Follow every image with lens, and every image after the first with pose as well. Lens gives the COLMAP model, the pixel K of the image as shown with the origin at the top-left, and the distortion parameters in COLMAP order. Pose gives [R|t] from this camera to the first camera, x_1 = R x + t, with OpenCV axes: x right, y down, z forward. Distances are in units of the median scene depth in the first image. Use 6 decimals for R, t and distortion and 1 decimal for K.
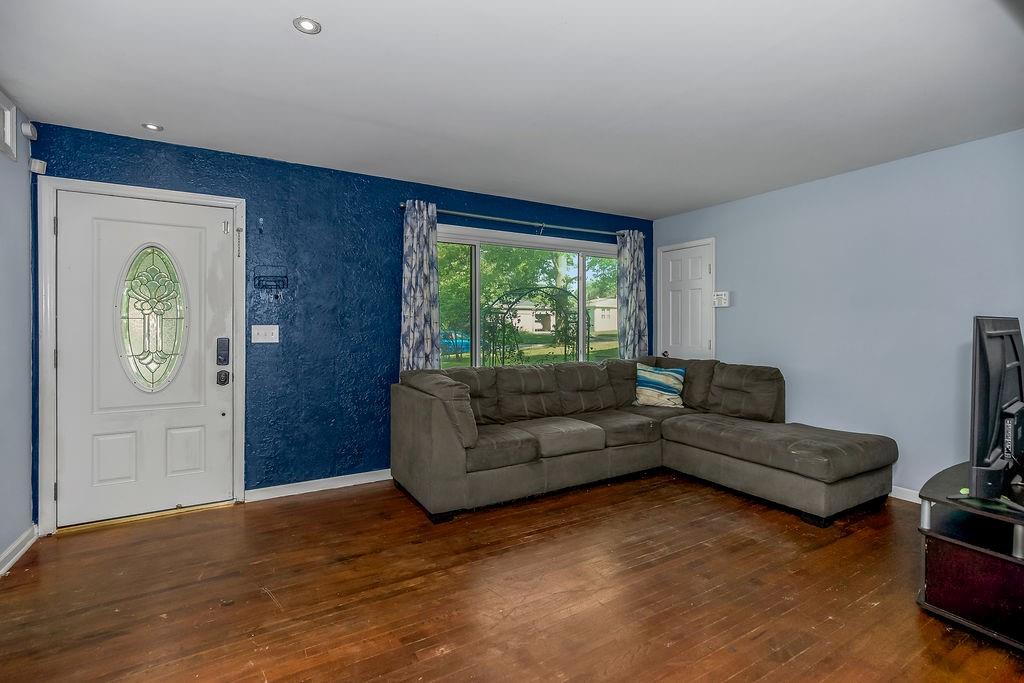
lens RADIAL K [[470.7, 0, 510.4], [0, 470.7, 334.2], [0, 0, 1]] dist [-0.003464, 0.000242]
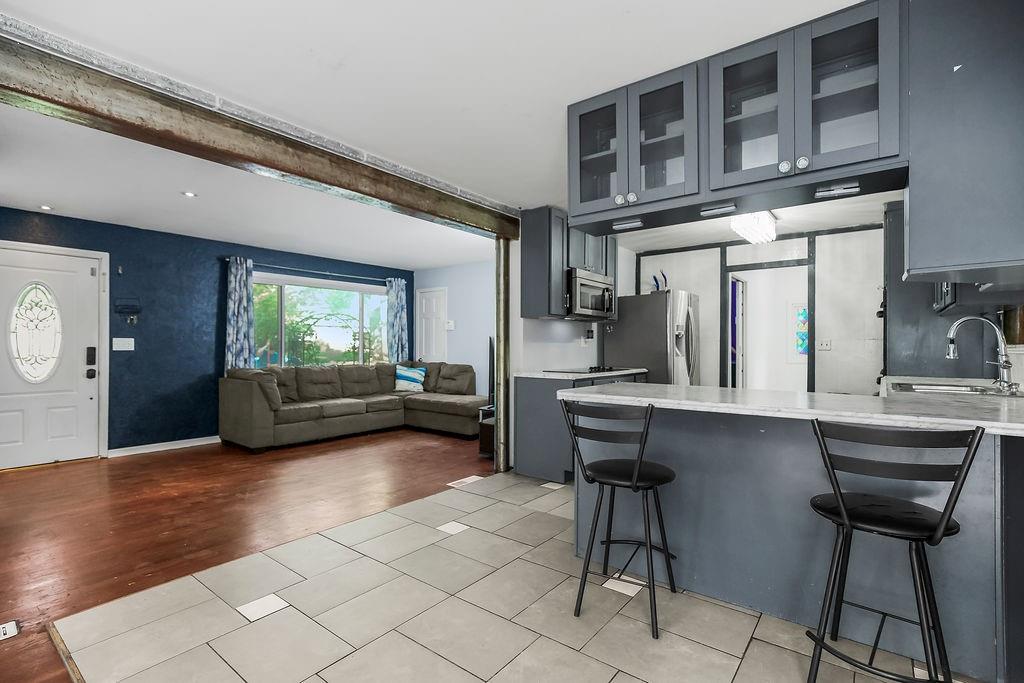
lens RADIAL K [[470.7, 0, 512.3], [0, 470.7, 347.2], [0, 0, 1]] dist [-0.003464, 0.000242]
pose [[0.930701, -0.000432, 0.365780, 0.067068], [0.005412, 0.999906, -0.012591, 0.029363], [-0.365741, 0.013698, 0.930616, -0.713836]]
